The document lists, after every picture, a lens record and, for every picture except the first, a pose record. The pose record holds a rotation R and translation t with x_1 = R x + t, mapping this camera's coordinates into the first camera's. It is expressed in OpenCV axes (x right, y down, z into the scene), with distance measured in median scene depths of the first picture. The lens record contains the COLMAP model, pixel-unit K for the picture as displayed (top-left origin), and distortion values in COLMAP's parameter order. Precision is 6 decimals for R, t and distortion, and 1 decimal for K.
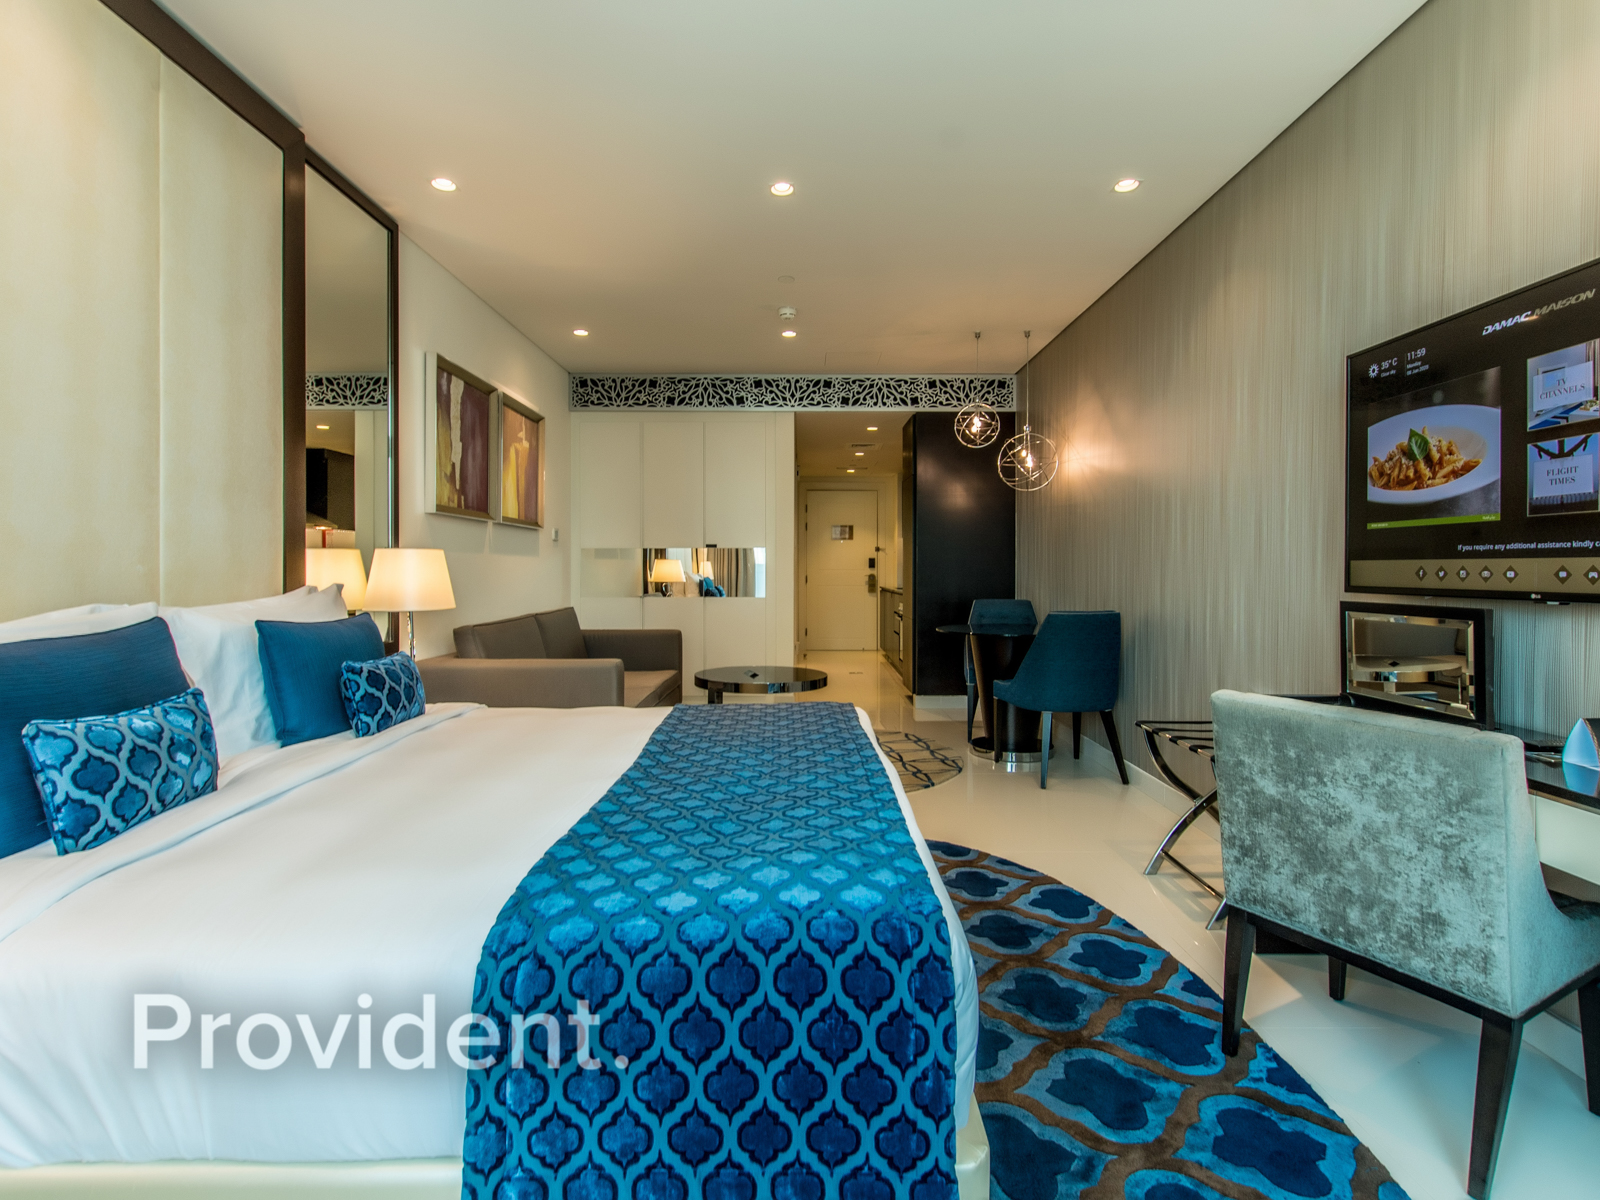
lens RADIAL K [[752.7, 0, 767.8], [0, 752.7, 577.8], [0, 0, 1]] dist [0.001853, 0.000042]
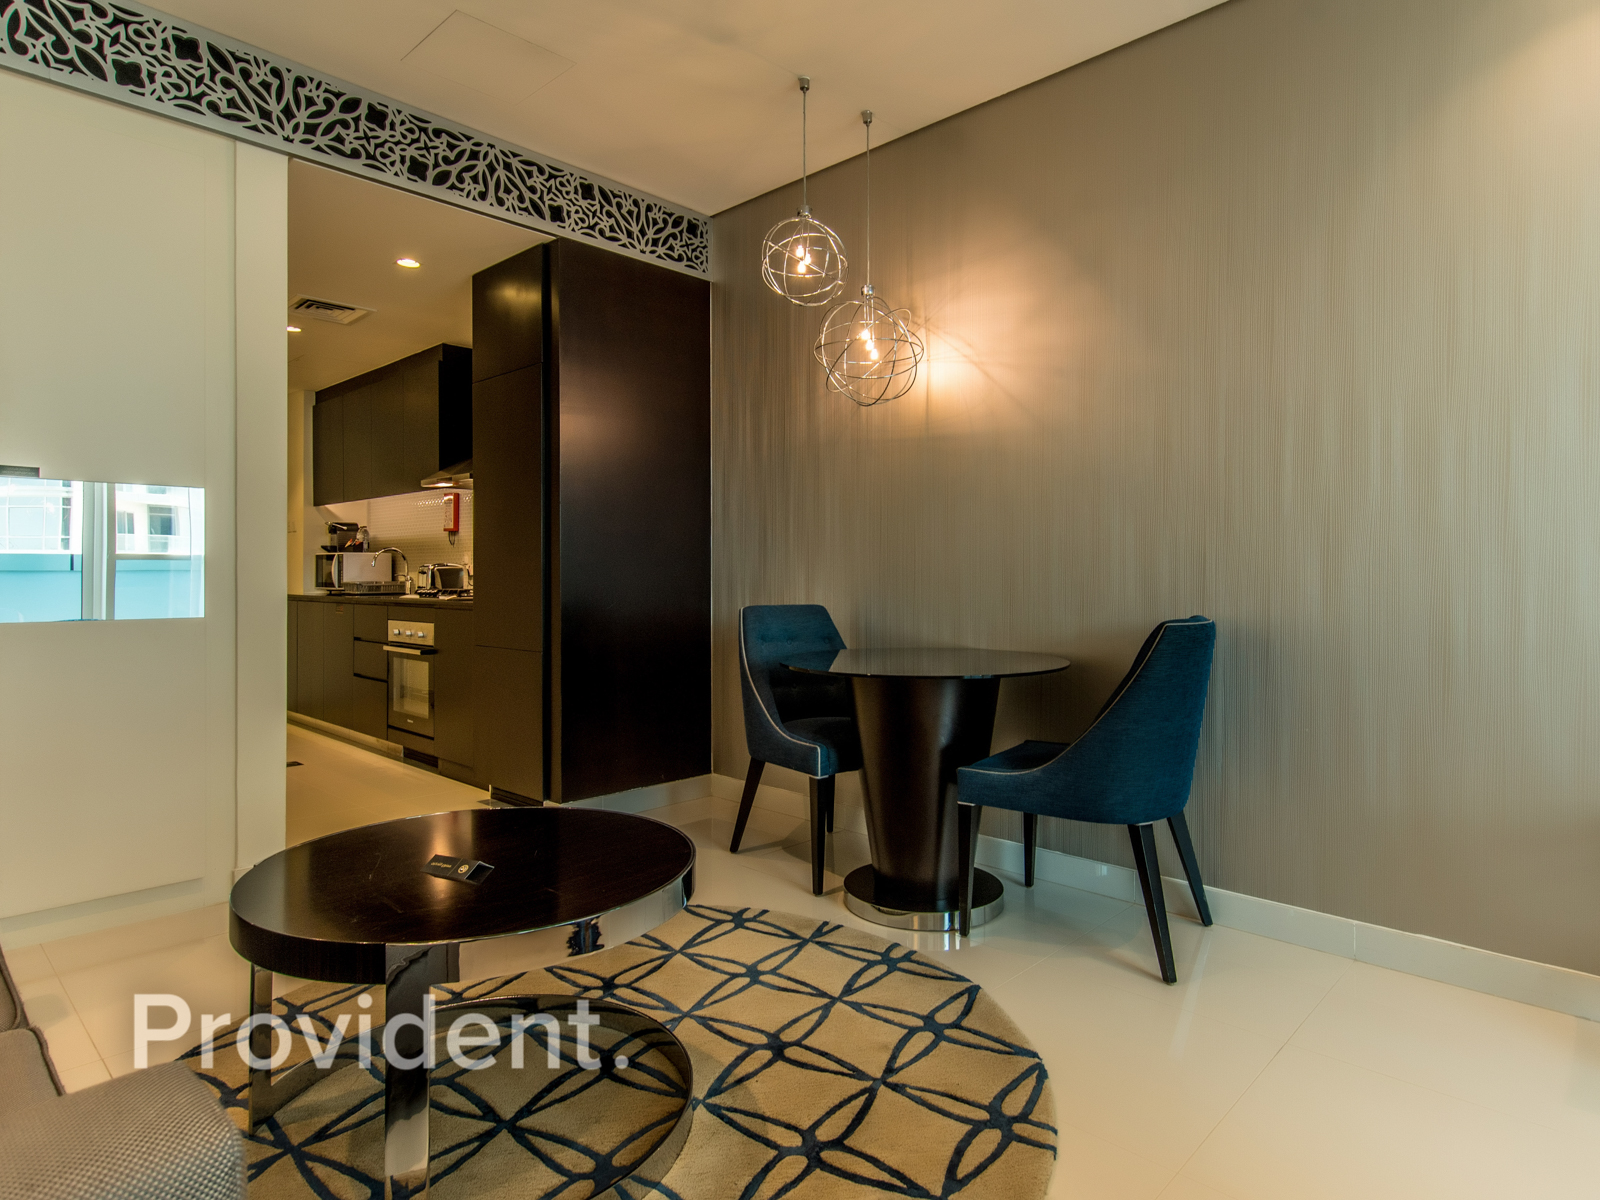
lens RADIAL K [[907.2, 0, 791.7], [0, 907.2, 573.2], [0, 0, 1]] dist [0.000414, -0.002843]
pose [[0.672721, 0.001800, 0.739894, -0.146983], [0.007738, 0.999925, -0.009469, 0.011070], [-0.739855, 0.012096, 0.672657, 0.485464]]
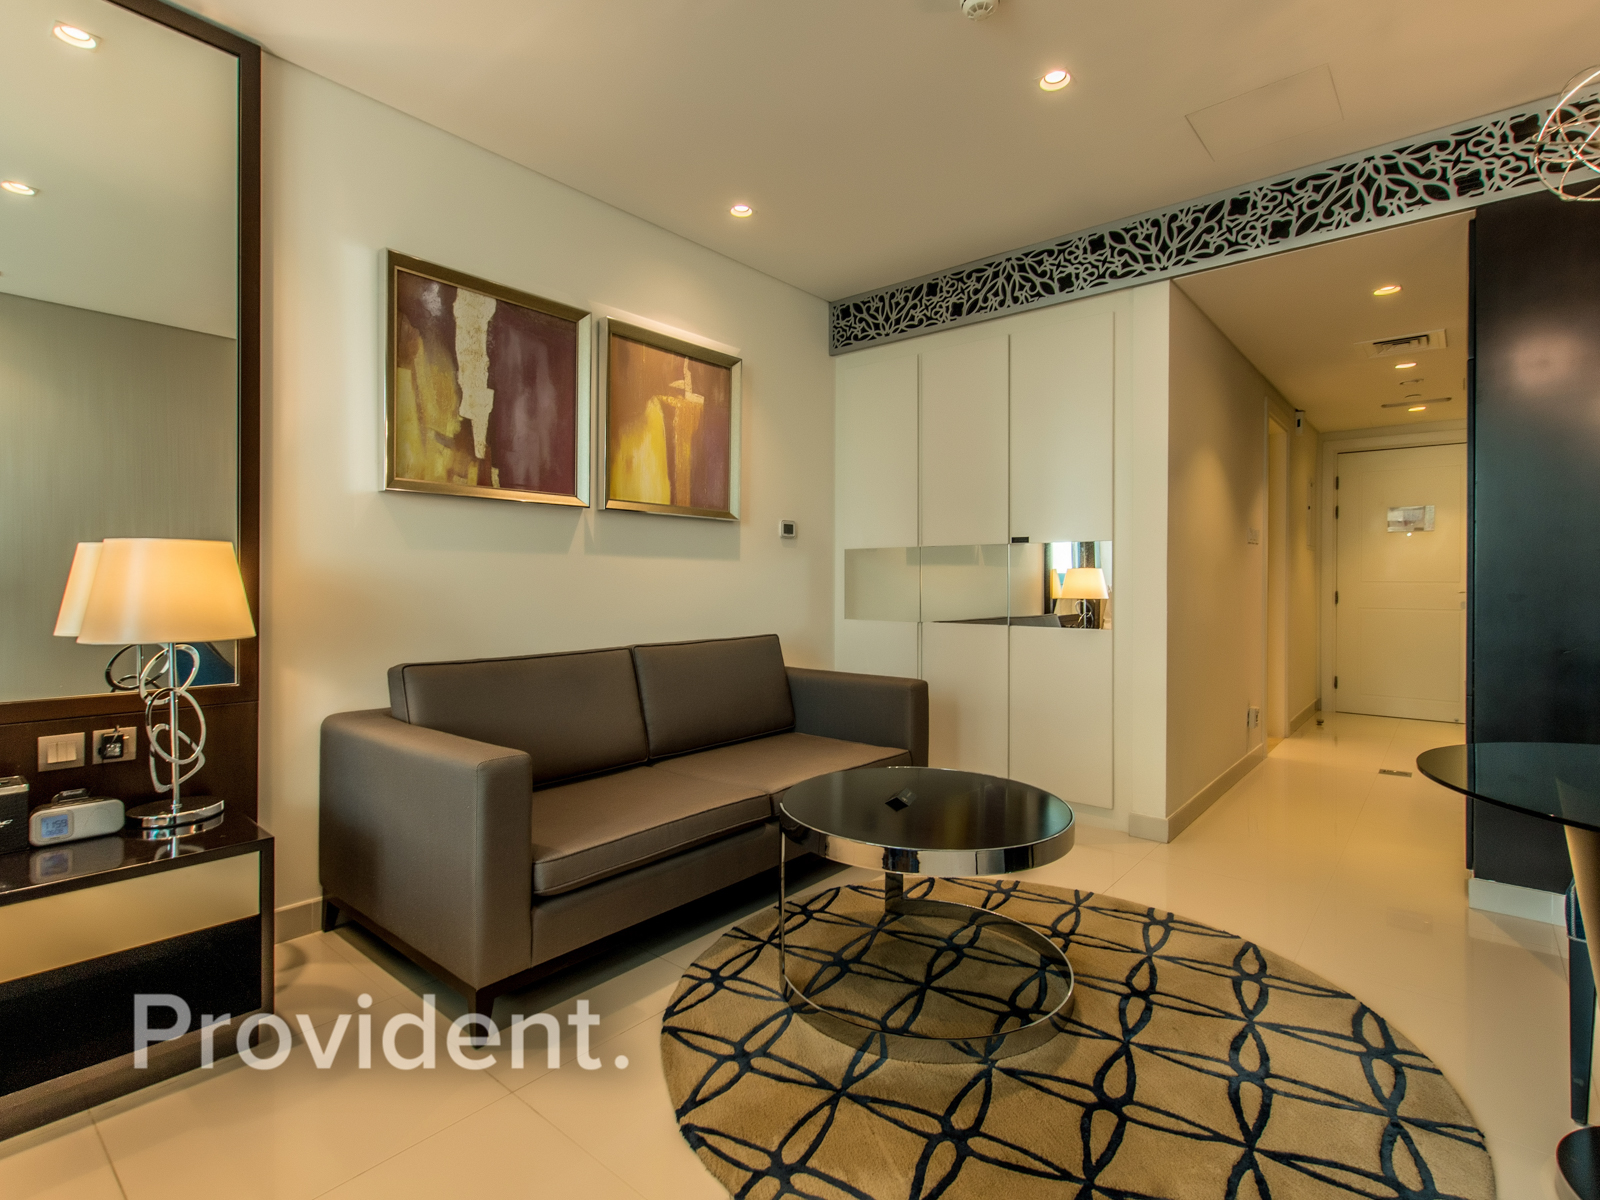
lens RADIAL K [[759.5, 0, 799.0], [0, 759.5, 586.3], [0, 0, 1]] dist [0.001883, -0.000798]
pose [[0.789829, 0.006199, -0.613295, 0.161823], [-0.009641, 0.999951, -0.002309, -0.001993], [0.613251, 0.007737, 0.789850, 0.432741]]
